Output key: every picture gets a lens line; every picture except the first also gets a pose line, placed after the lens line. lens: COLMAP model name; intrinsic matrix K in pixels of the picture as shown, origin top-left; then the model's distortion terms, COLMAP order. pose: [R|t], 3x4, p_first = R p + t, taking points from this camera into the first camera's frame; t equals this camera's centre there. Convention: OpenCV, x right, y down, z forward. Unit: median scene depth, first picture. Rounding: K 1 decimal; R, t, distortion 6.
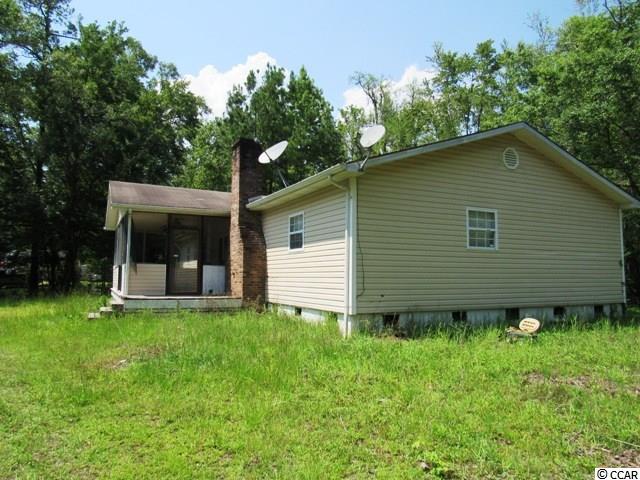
lens RADIAL K [[461.2, 0, 318.5], [0, 461.2, 238.3], [0, 0, 1]] dist [-0.027135, 0.011719]
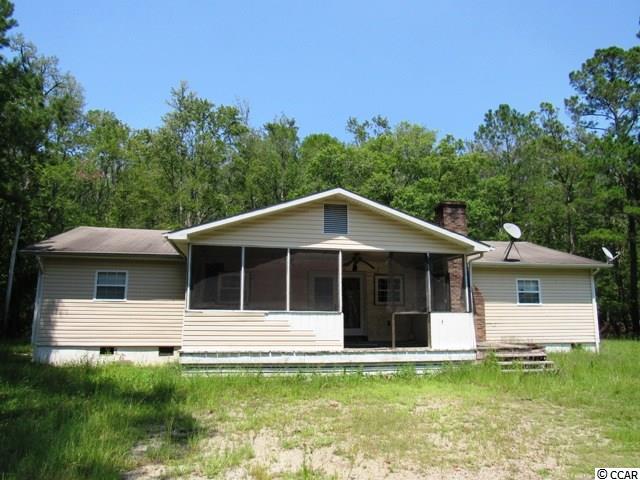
lens RADIAL K [[461.2, 0, 318.5], [0, 461.2, 238.3], [0, 0, 1]] dist [-0.027135, 0.011719]
pose [[0.274549, 0.152450, 0.949411, -1.453102], [-0.078819, 0.987598, -0.135789, 0.062386], [-0.958337, -0.037550, 0.283160, 1.109850]]
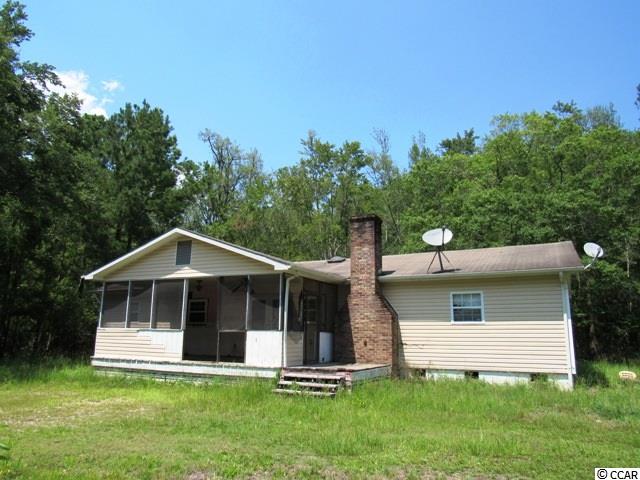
lens RADIAL K [[461.2, 0, 318.5], [0, 461.2, 238.3], [0, 0, 1]] dist [-0.027135, 0.011719]
pose [[0.796882, 0.128568, 0.590296, -0.975544], [-0.056467, 0.988666, -0.139105, -0.001894], [-0.601490, 0.077519, 0.795110, 0.242763]]
